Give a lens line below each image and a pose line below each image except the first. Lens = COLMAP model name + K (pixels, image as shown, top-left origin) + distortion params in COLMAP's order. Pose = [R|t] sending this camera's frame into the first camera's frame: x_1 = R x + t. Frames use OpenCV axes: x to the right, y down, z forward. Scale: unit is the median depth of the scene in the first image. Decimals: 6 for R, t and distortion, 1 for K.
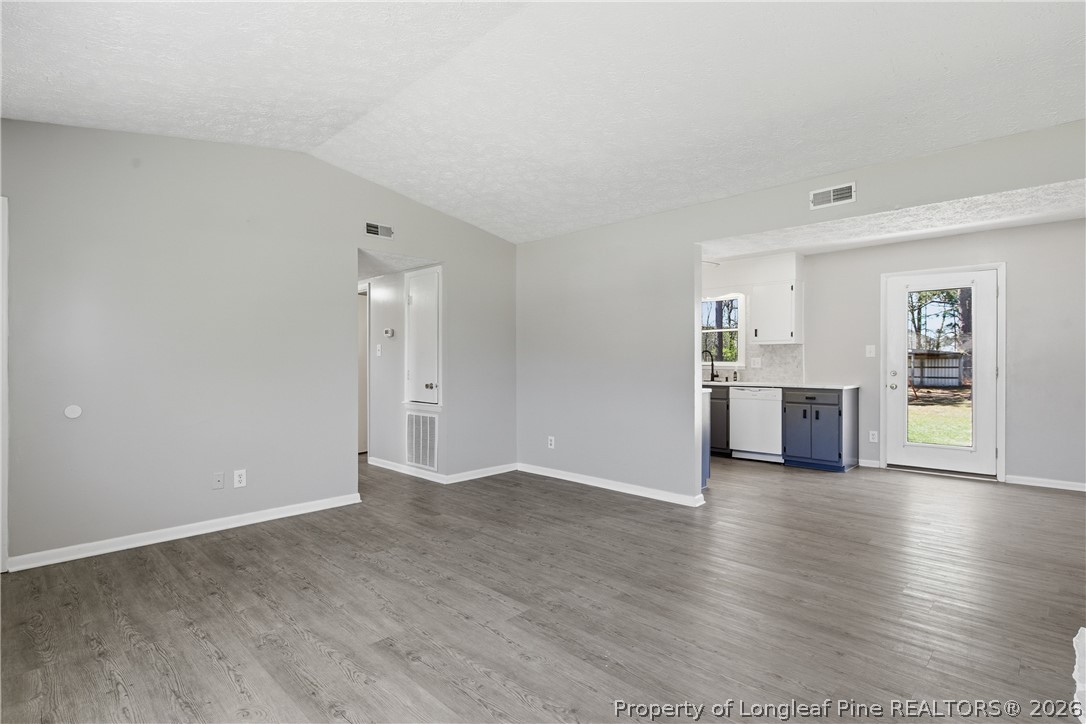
lens RADIAL K [[535.4, 0, 545.6], [0, 535.4, 362.2], [0, 0, 1]] dist [0.006938, -0.006228]
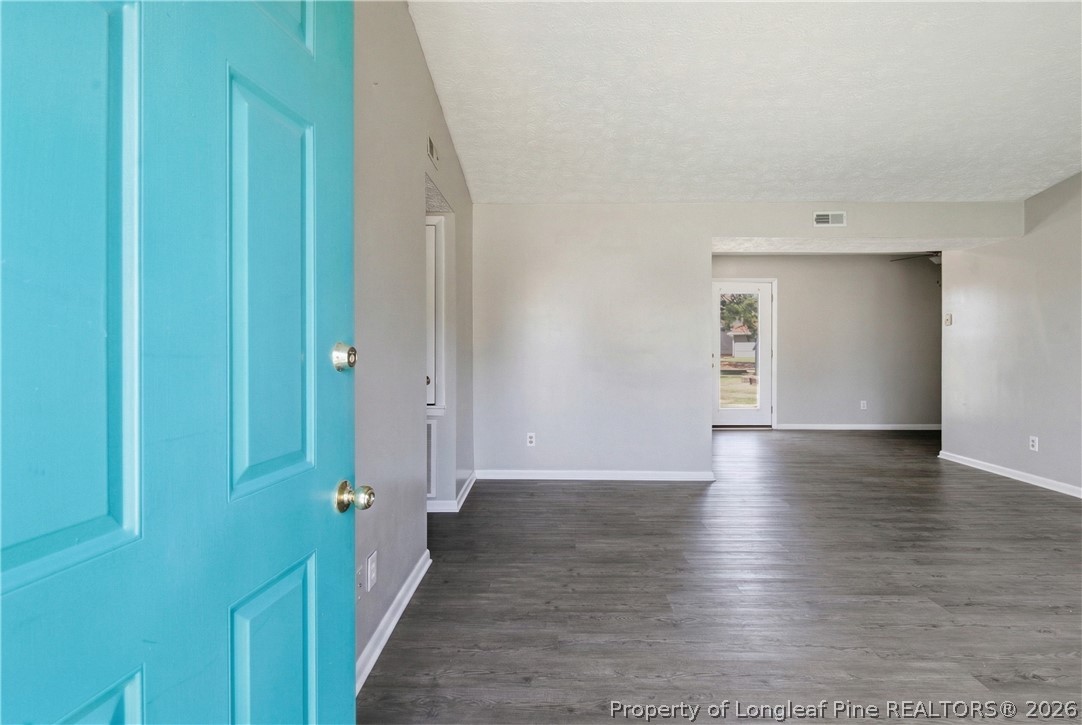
lens RADIAL K [[533.5, 0, 546.2], [0, 533.5, 349.4], [0, 0, 1]] dist [0.006938, -0.006228]
pose [[0.726117, -0.002854, 0.687565, -0.590808], [-0.002347, 0.999975, 0.006630, -0.001202], [-0.687567, -0.006428, 0.726092, 0.373621]]
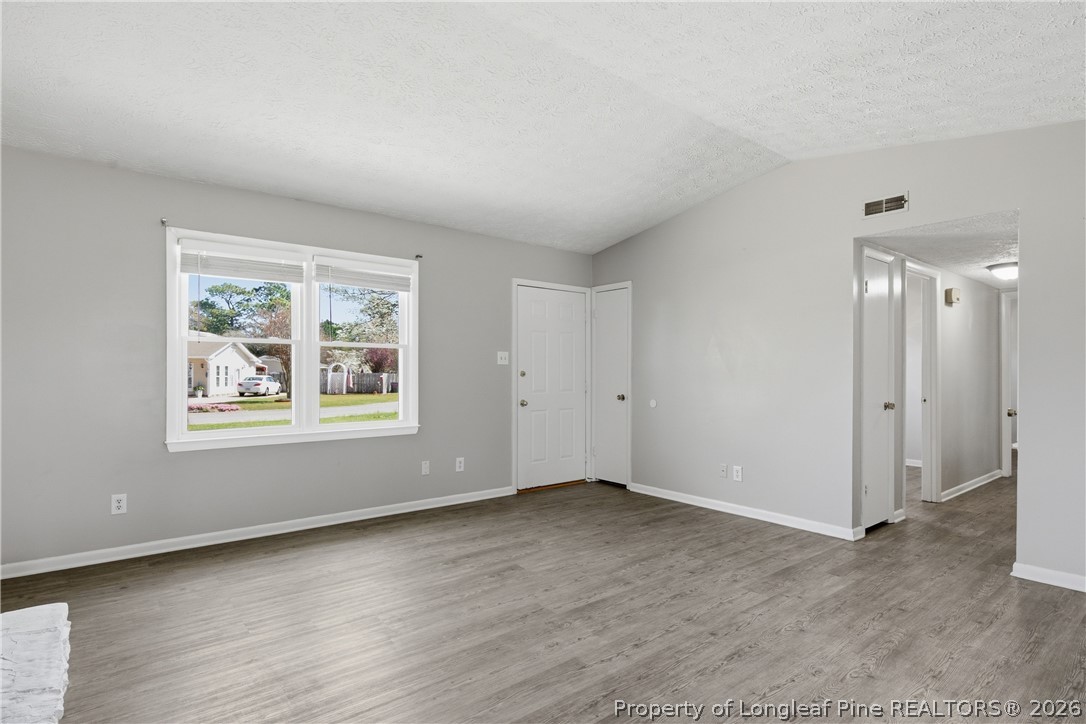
lens RADIAL K [[558.0, 0, 535.3], [0, 558.0, 369.3], [0, 0, 1]] dist [0.011352, -0.007703]
pose [[-0.135330, -0.003711, -0.990794, 0.508867], [-0.001865, 0.999992, -0.003491, -0.003317], [0.990799, 0.001375, -0.135336, 0.536361]]
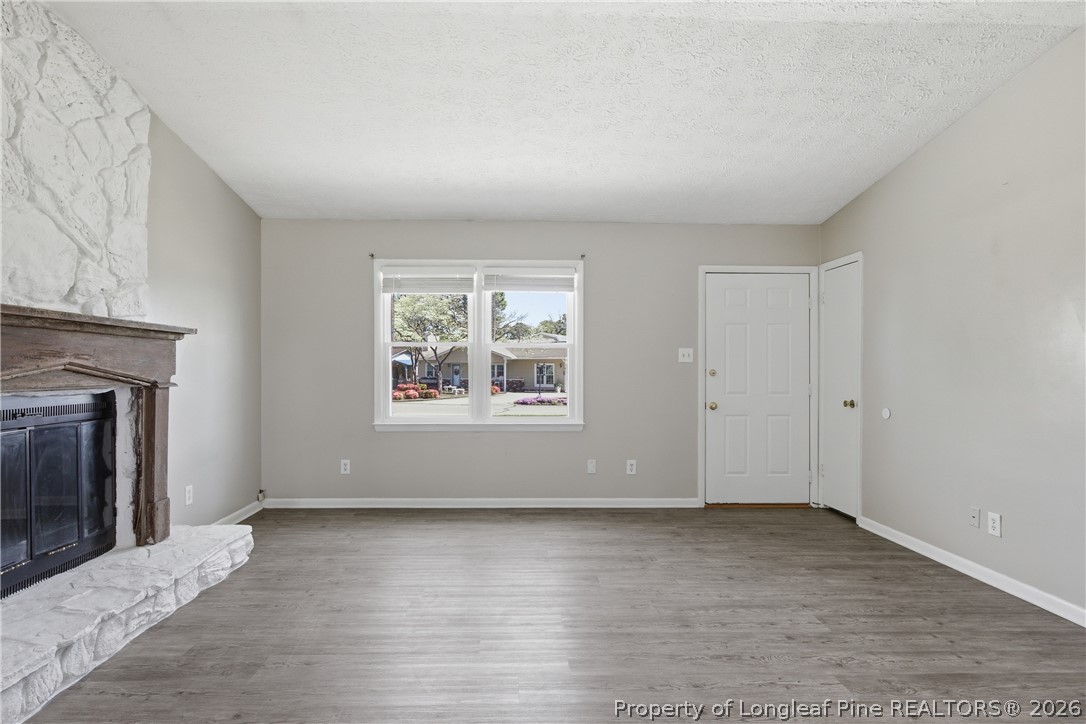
lens RADIAL K [[558.0, 0, 524.5], [0, 558.0, 371.6], [0, 0, 1]] dist [0.011352, -0.007703]
pose [[-0.705318, 0.000096, -0.708891, 0.352630], [-0.003085, 0.999990, 0.003206, -0.002578], [0.708885, 0.004448, -0.705310, 0.801221]]
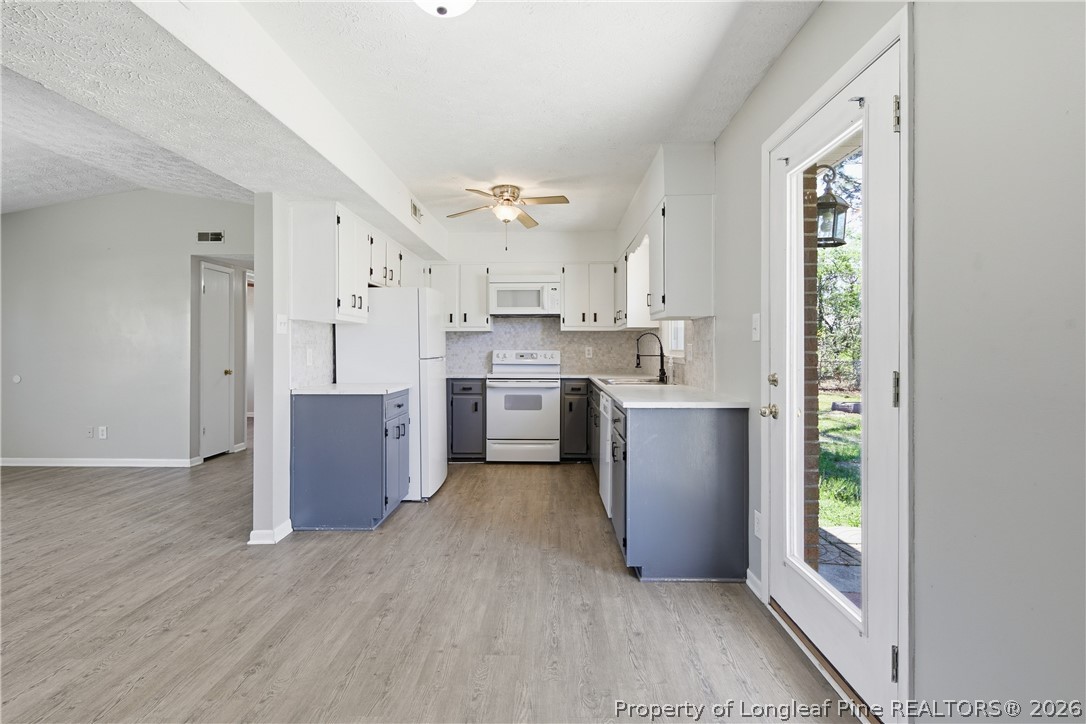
lens RADIAL K [[535.4, 0, 549.8], [0, 535.4, 351.4], [0, 0, 1]] dist [0.006938, -0.006228]
pose [[0.683316, 0.004397, -0.730110, 0.937146], [0.000029, 0.999982, 0.006049, -0.004686], [0.730123, -0.004155, 0.683303, 0.658429]]
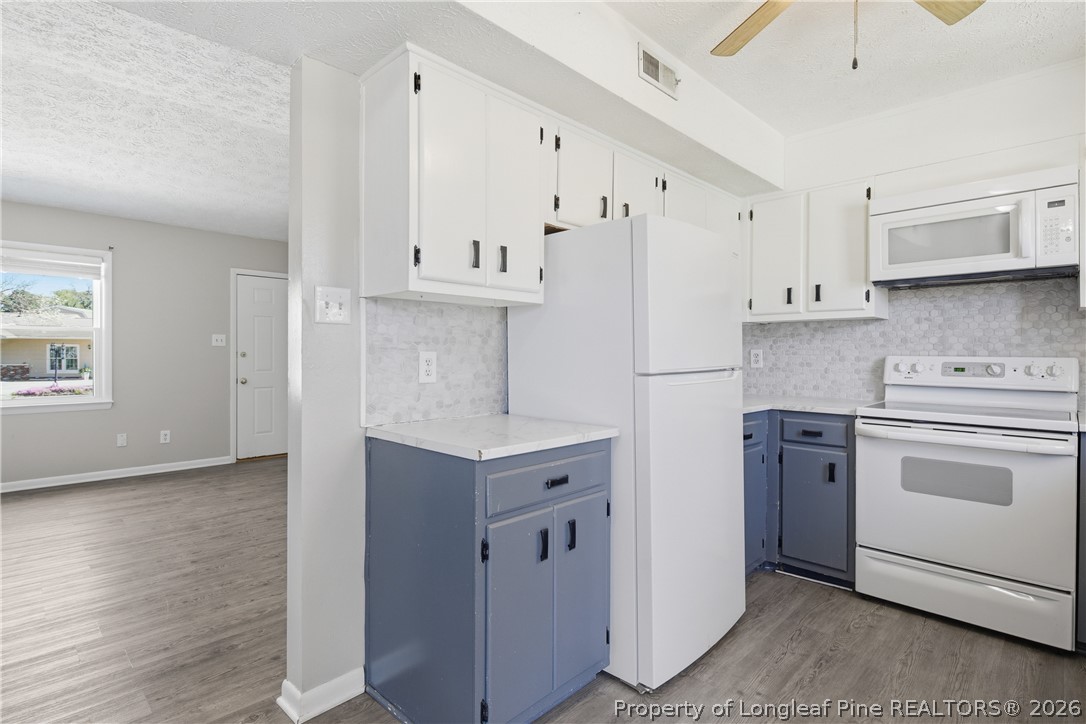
lens RADIAL K [[535.4, 0, 541.6], [0, 535.4, 352.3], [0, 0, 1]] dist [0.006938, -0.006228]
pose [[-0.018665, -0.001152, -0.999825, 0.580349], [-0.001828, 0.999998, -0.001119, -0.002914], [0.999824, 0.001807, -0.018667, 1.009973]]
